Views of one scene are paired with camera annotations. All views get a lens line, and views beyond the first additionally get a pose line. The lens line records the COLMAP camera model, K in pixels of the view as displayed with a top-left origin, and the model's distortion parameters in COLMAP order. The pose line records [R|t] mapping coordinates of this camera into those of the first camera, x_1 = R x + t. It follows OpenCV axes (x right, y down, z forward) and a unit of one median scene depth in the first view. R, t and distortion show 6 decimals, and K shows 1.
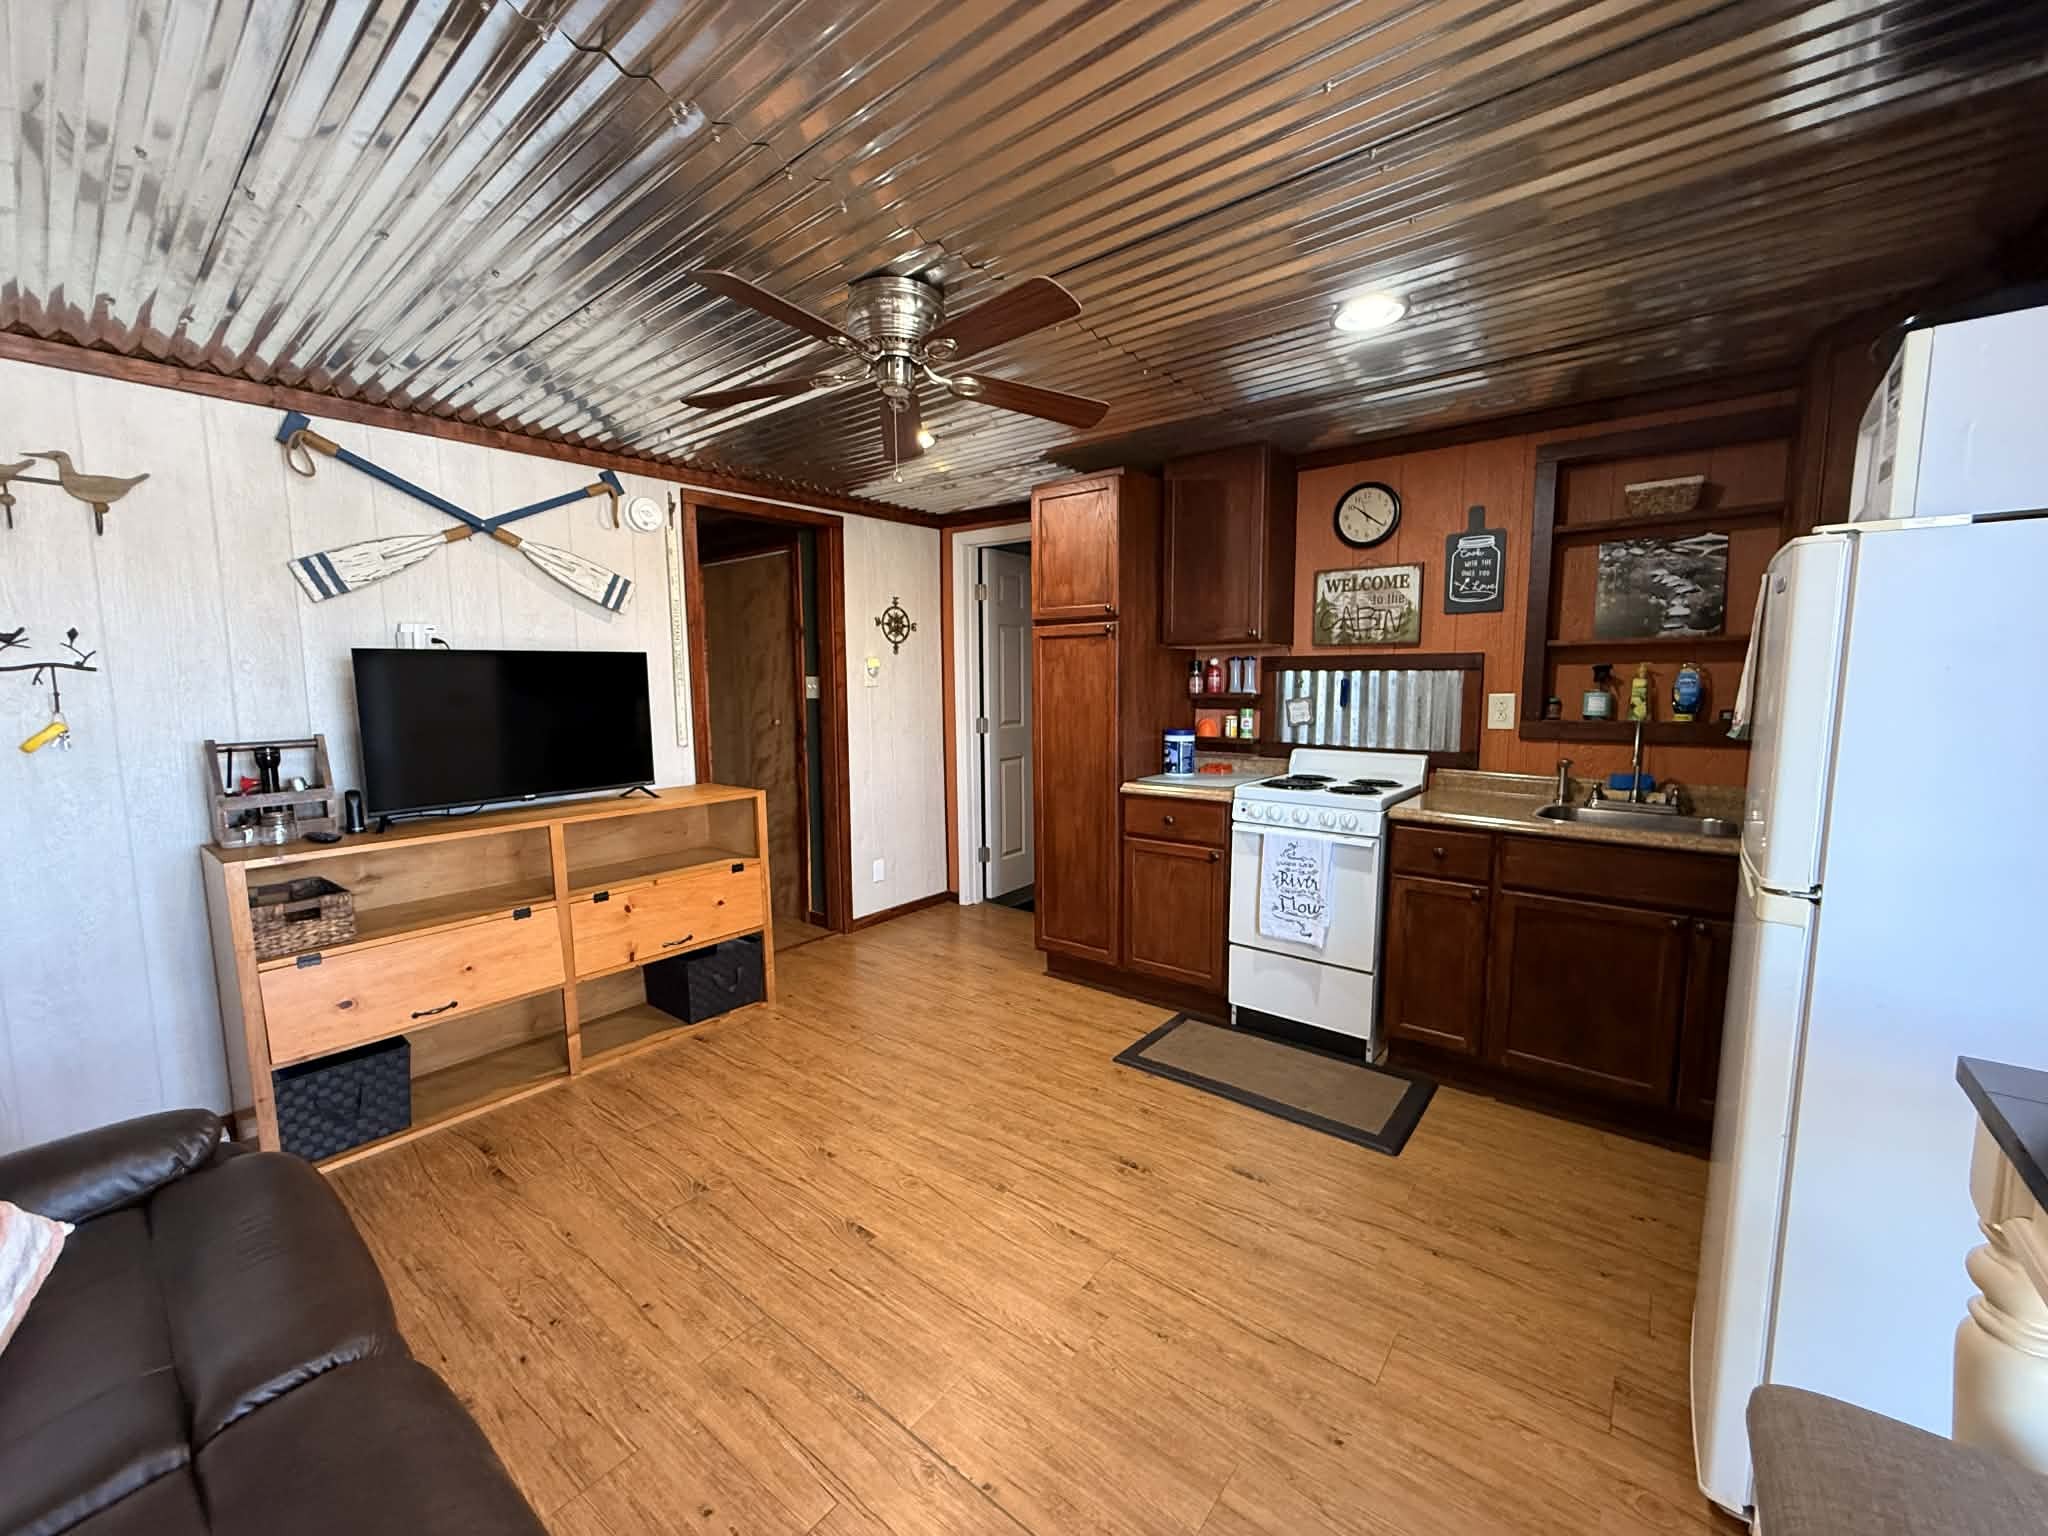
lens RADIAL K [[816.4, 0, 1018.1], [0, 816.4, 769.8], [0, 0, 1]] dist [-0.000093, 0.000065]
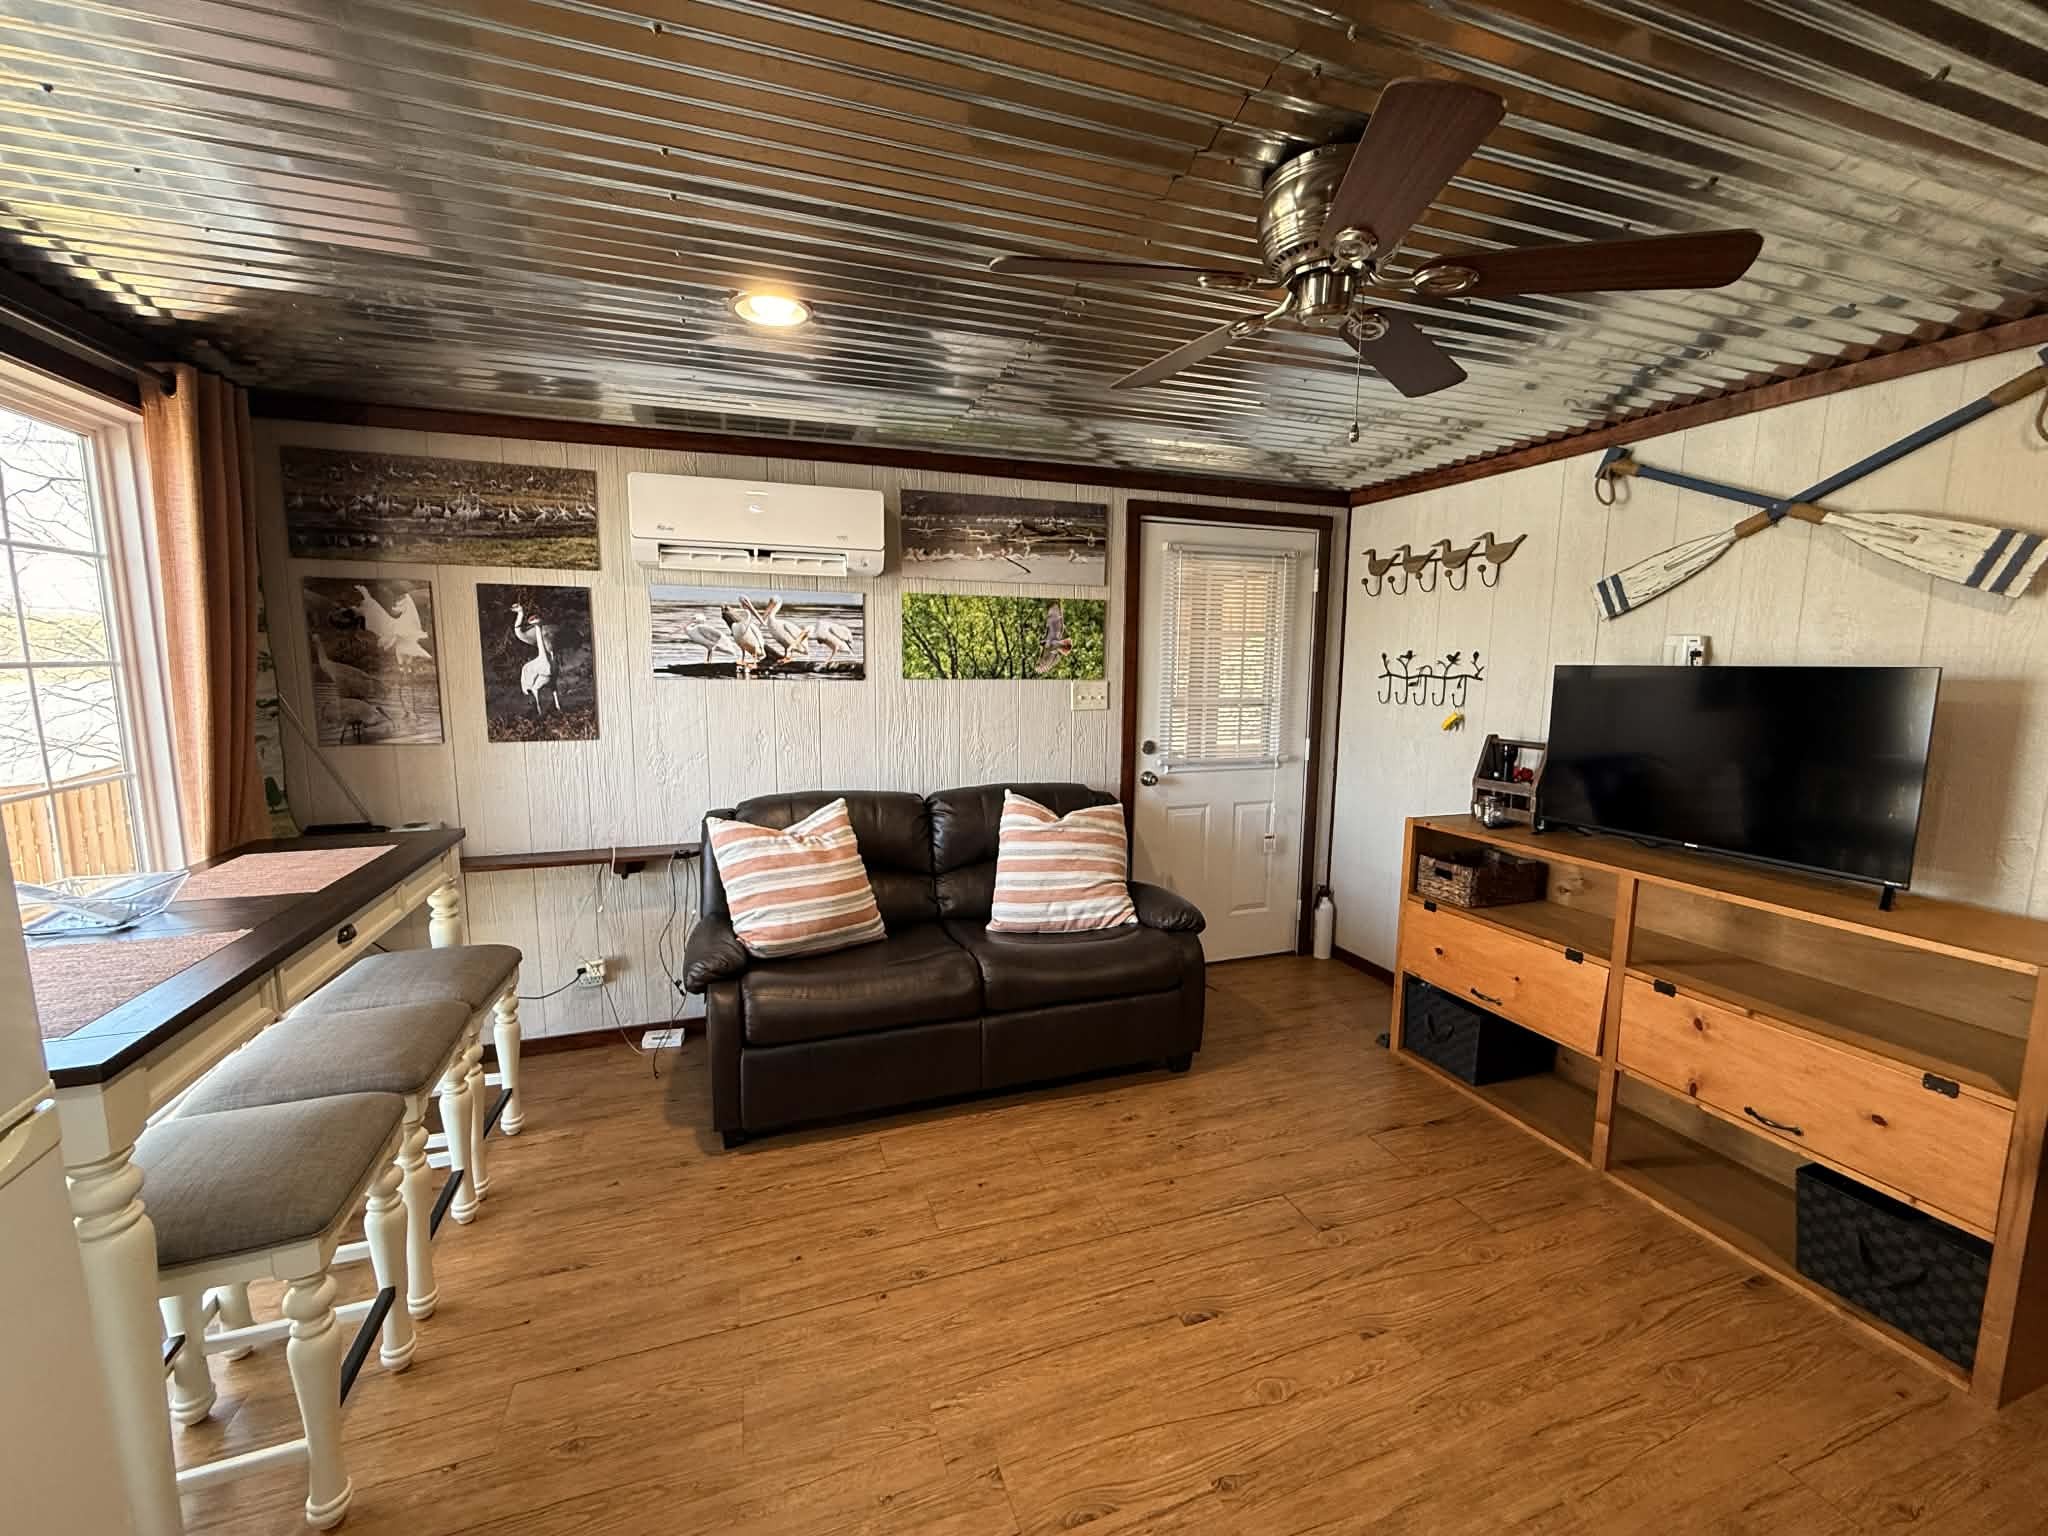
lens RADIAL K [[816.4, 0, 1013.1], [0, 816.4, 762.7], [0, 0, 1]] dist [-0.000093, 0.000065]
pose [[-0.532126, 0.116804, -0.838570, 0.450302], [-0.093603, 0.976251, 0.195378, -0.148494], [0.841475, 0.182458, -0.508555, 0.860704]]
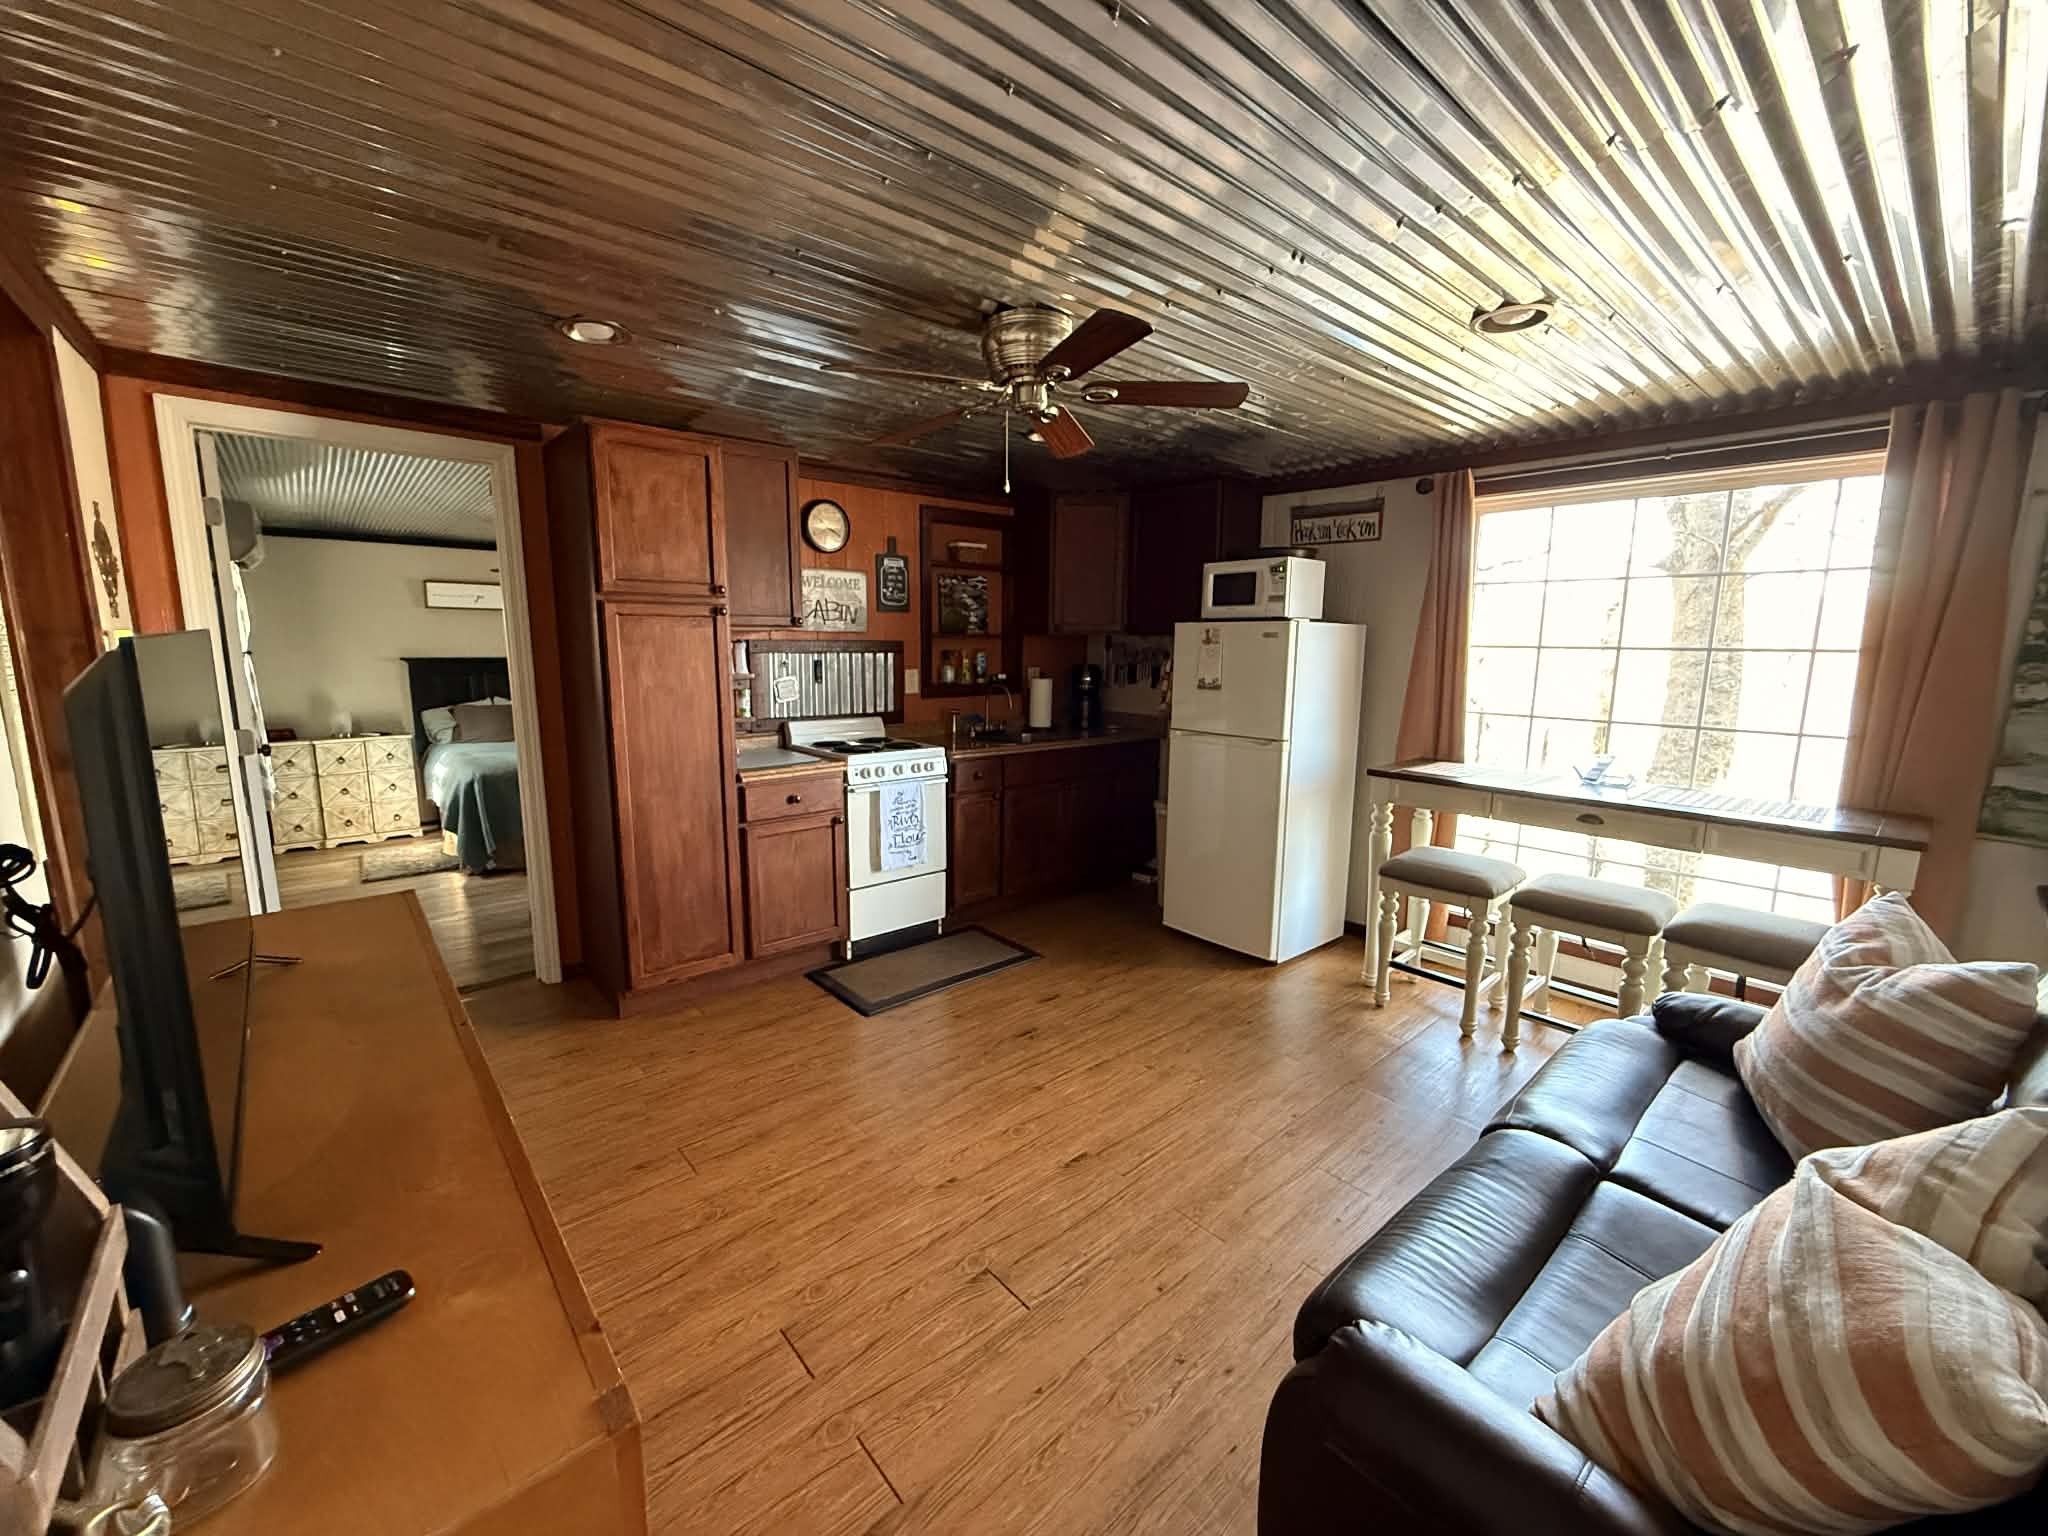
lens RADIAL K [[816.4, 0, 1019.9], [0, 816.4, 763.5], [0, 0, 1]] dist [-0.000093, 0.000065]
pose [[0.169900, -0.143857, 0.974905, -0.913101], [0.098548, 0.986809, 0.128439, -0.104217], [-0.980521, 0.074253, 0.181836, 0.606507]]
